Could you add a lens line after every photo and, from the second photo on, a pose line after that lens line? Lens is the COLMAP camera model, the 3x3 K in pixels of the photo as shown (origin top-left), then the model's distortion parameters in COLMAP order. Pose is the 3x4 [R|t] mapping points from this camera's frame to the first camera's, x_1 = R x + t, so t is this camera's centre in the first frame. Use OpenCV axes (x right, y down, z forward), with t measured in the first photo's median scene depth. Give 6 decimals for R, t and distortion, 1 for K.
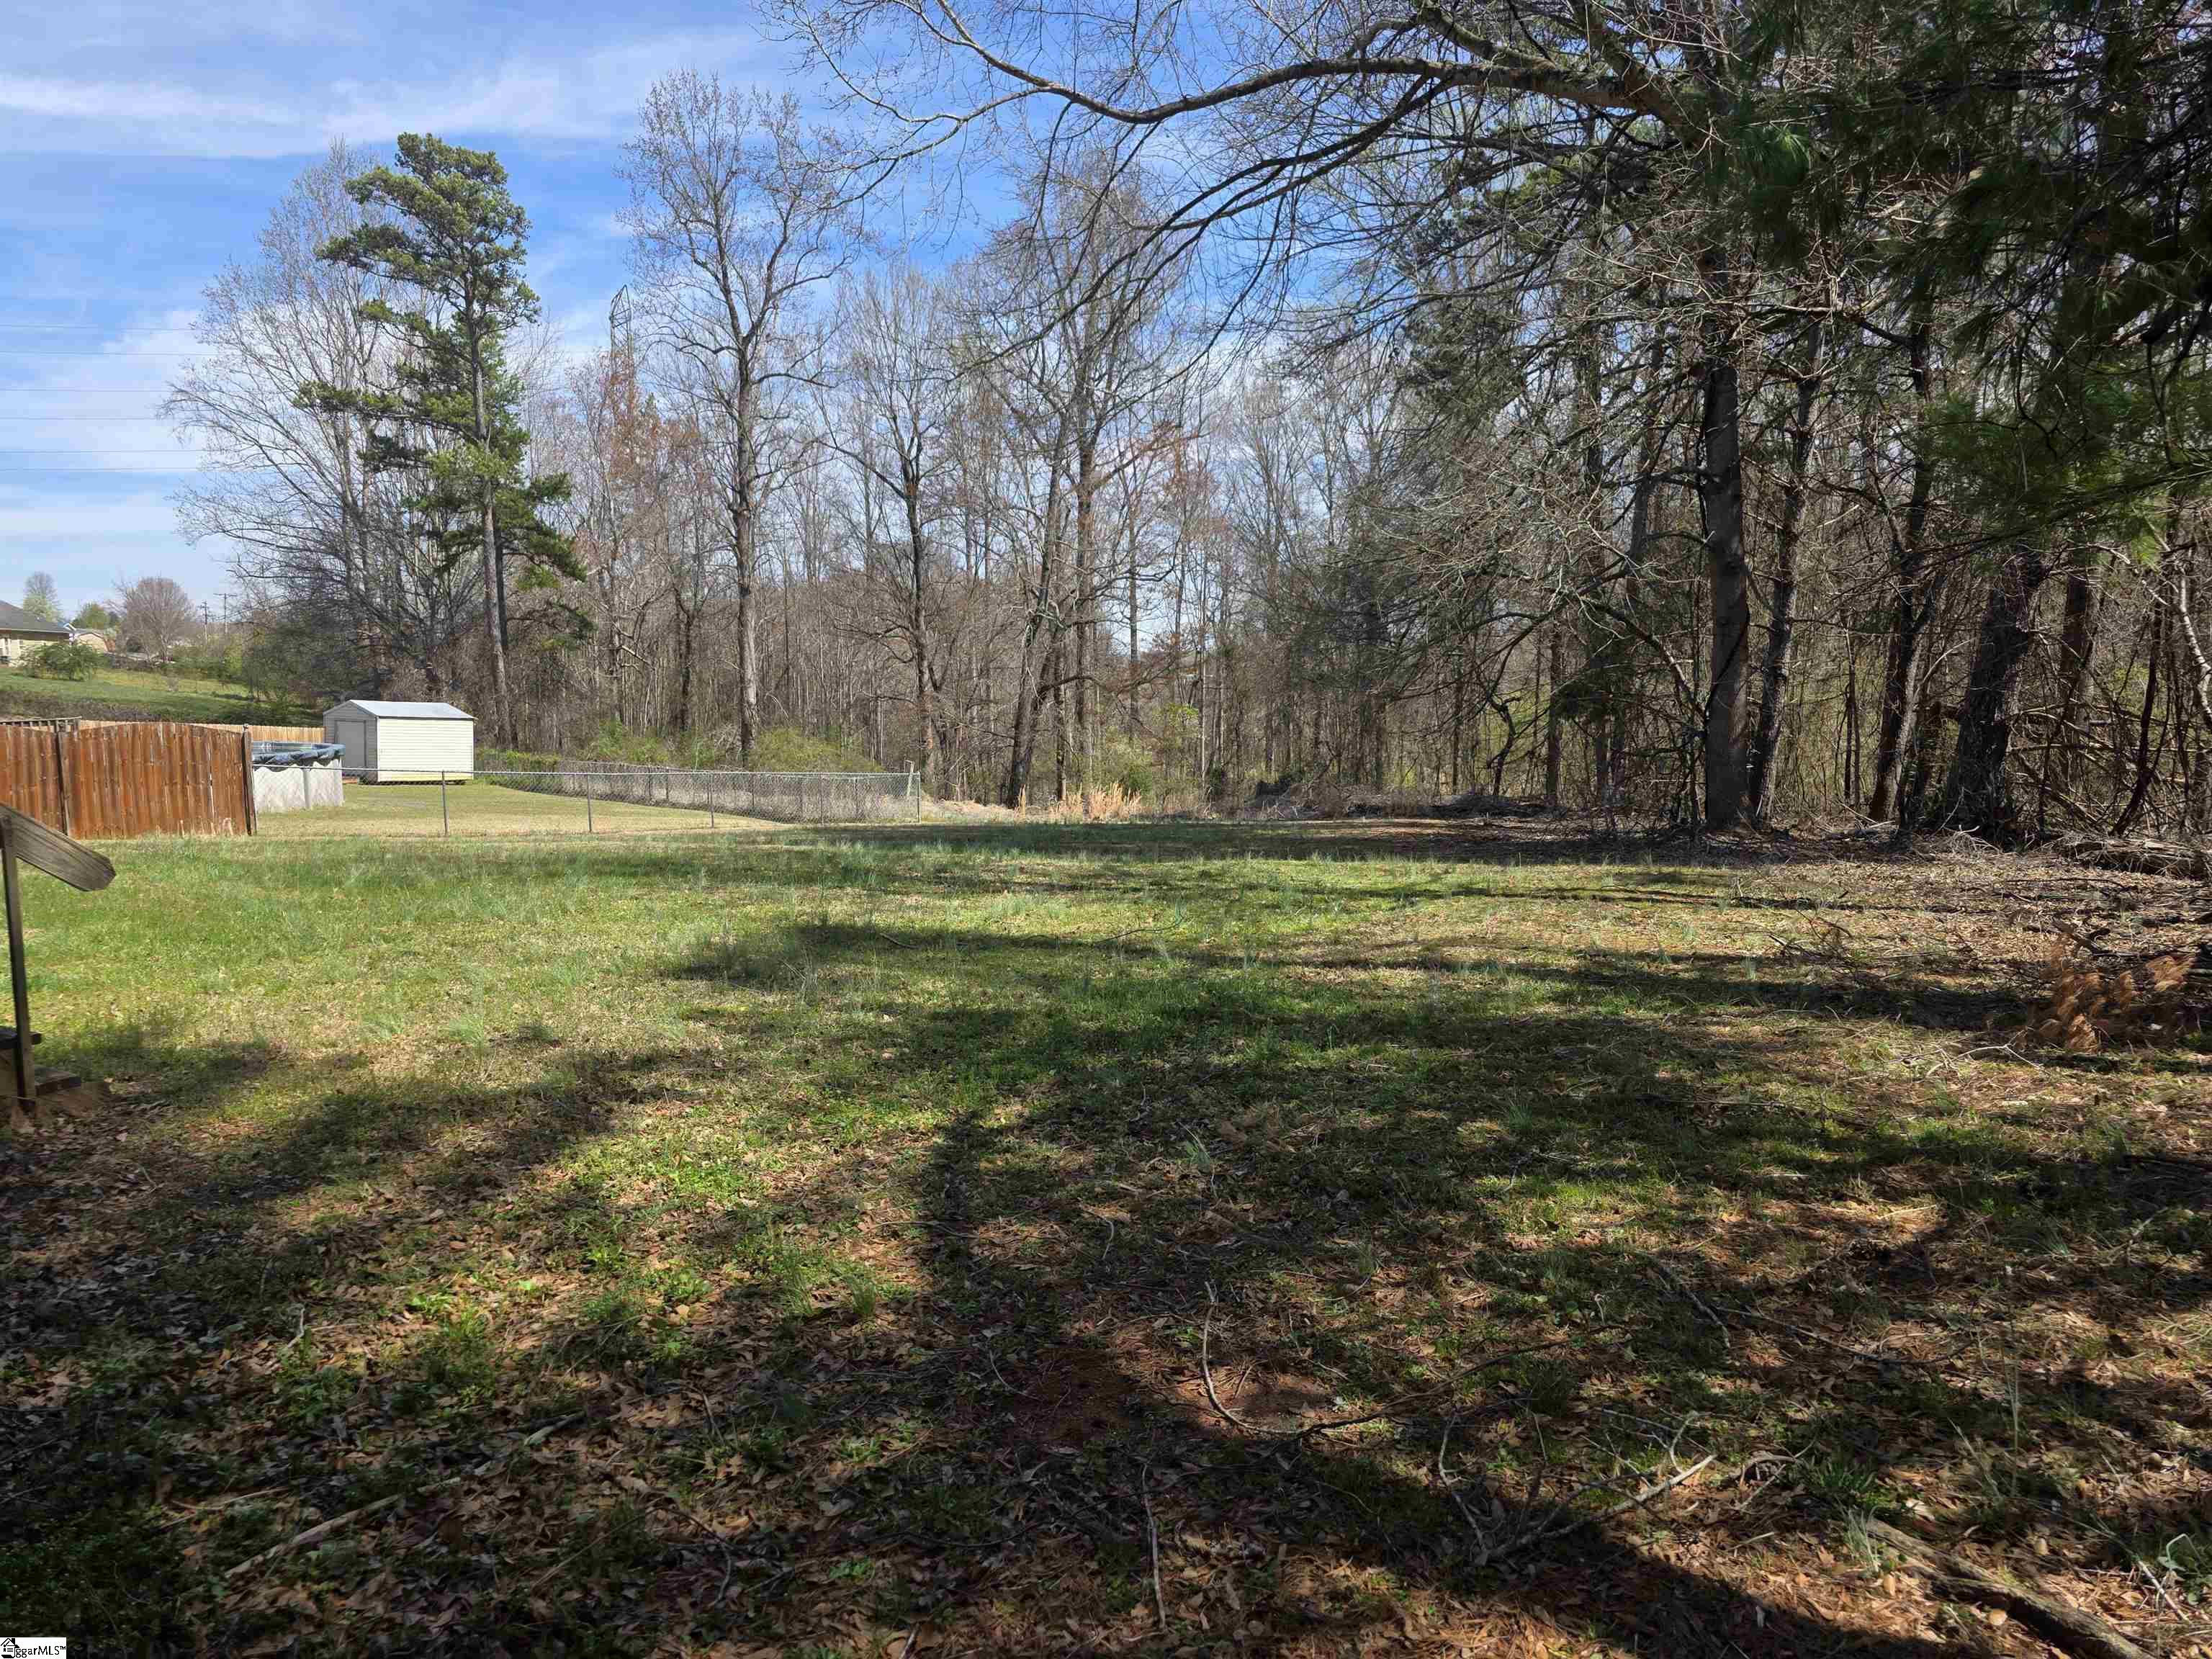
lens RADIAL K [[1491.4, 0, 1107.2], [0, 1491.4, 831.5], [0, 0, 1]] dist [0.054168, -0.041720]
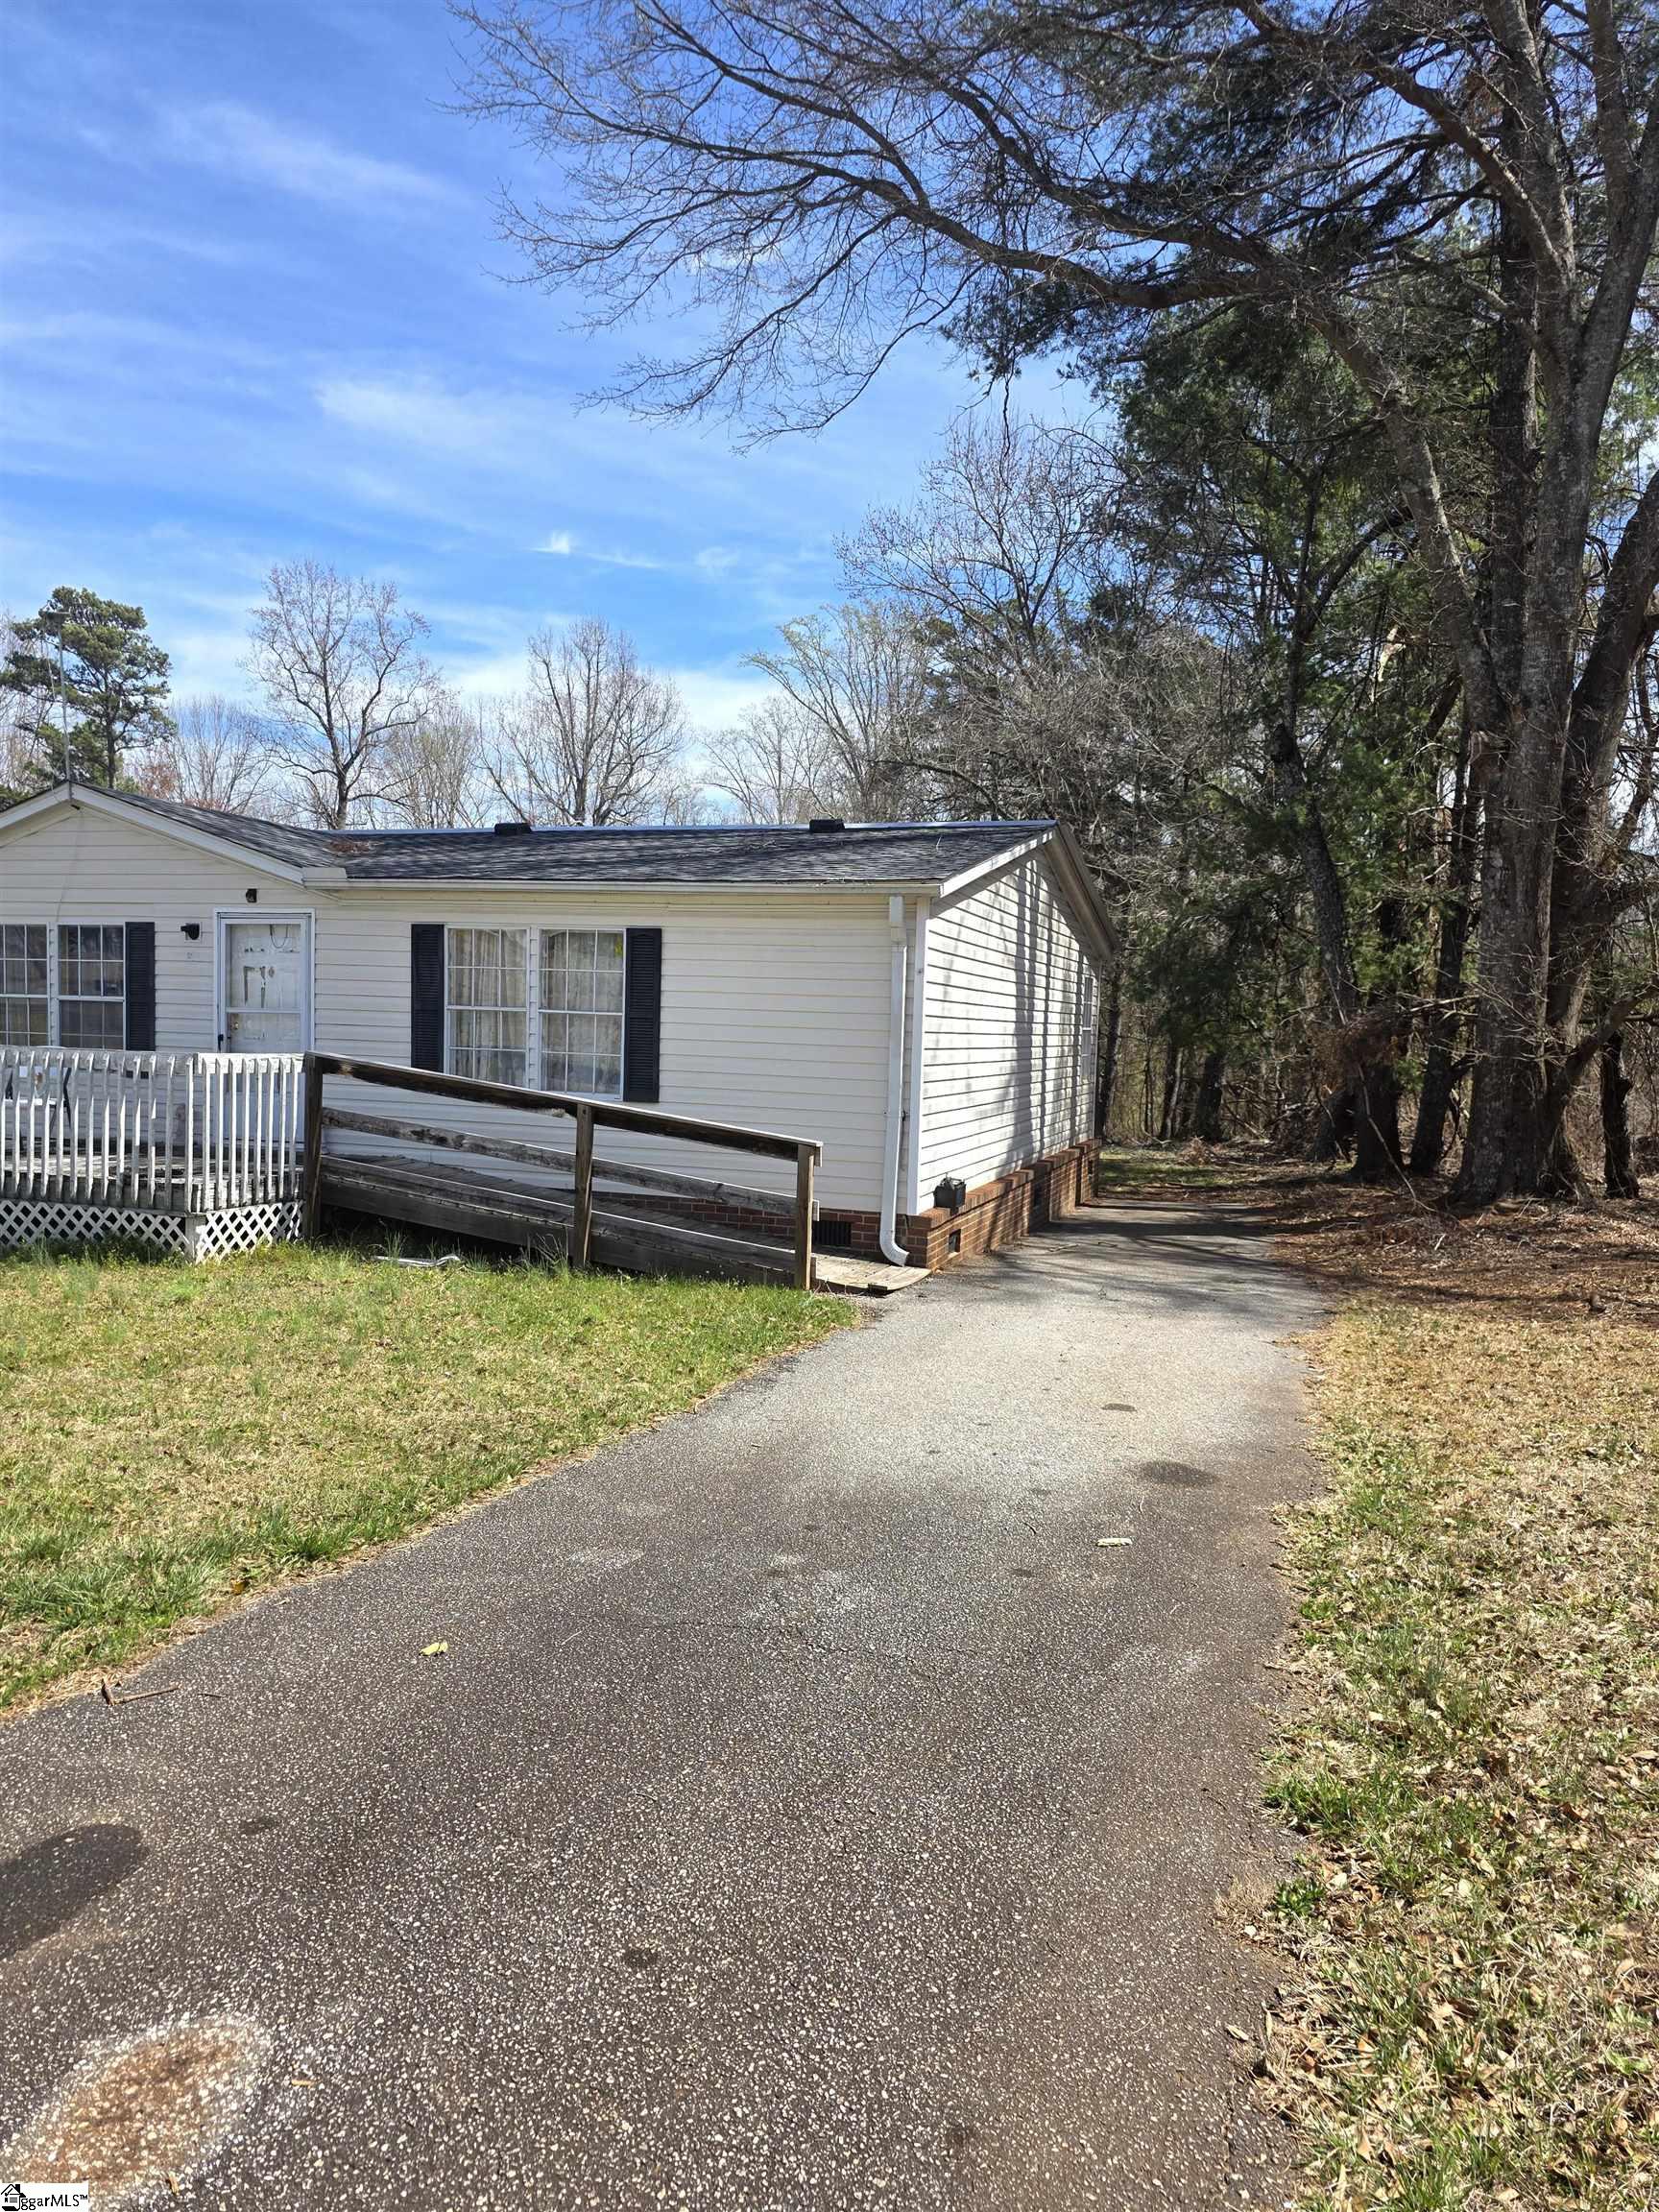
lens RADIAL K [[1491.4, 0, 828.7], [0, 1491.4, 1104.1], [0, 0, 1]] dist [0.054168, -0.041720]
pose [[0.968685, 0.012781, 0.247962, -0.163097], [-0.000324, 0.998738, -0.050215, 0.019780], [-0.248291, 0.048562, 0.967467, -0.322429]]
